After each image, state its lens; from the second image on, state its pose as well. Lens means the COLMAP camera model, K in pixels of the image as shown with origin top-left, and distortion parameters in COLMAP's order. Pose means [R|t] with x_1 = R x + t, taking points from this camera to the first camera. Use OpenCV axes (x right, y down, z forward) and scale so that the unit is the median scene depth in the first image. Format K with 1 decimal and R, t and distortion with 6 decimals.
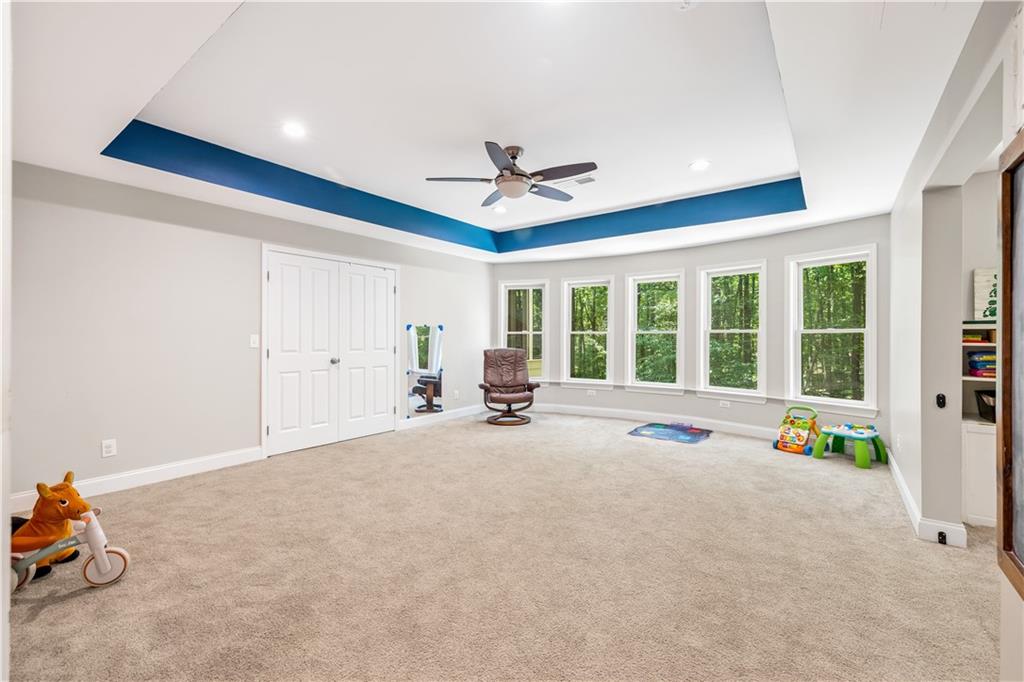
lens RADIAL K [[429.3, 0, 515.1], [0, 429.3, 336.5], [0, 0, 1]] dist [-0.003249, 0.000334]
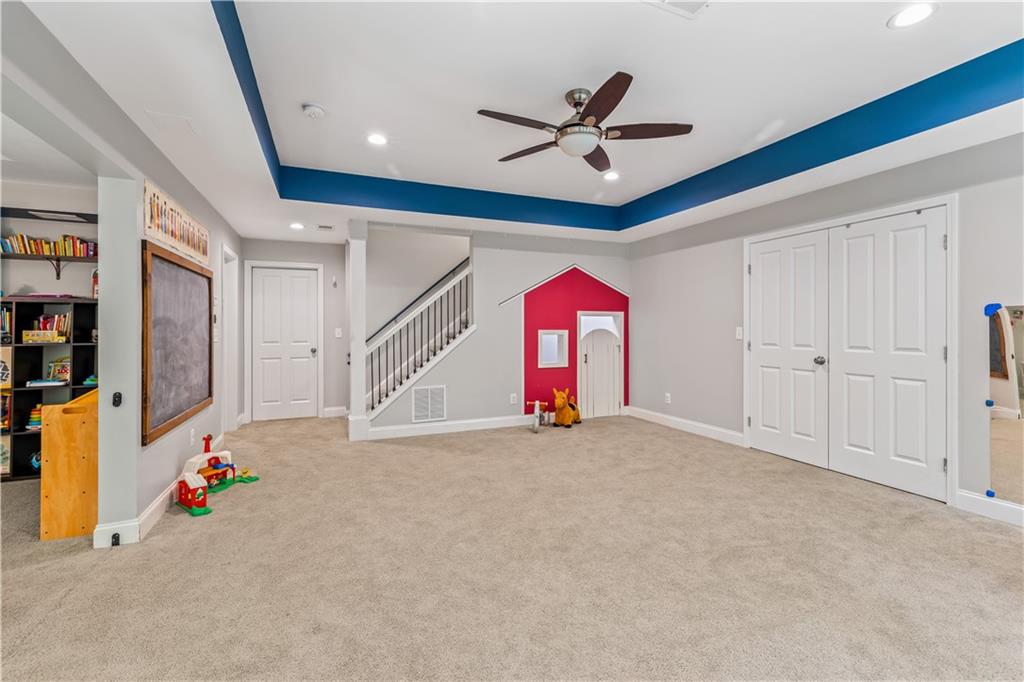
lens RADIAL K [[429.3, 0, 514.1], [0, 429.3, 334.5], [0, 0, 1]] dist [-0.003249, 0.000334]
pose [[-0.493417, 0.009761, -0.869738, 0.575222], [-0.000752, 0.999932, 0.011649, 0.001903], [0.869792, 0.006401, -0.493377, 1.004915]]
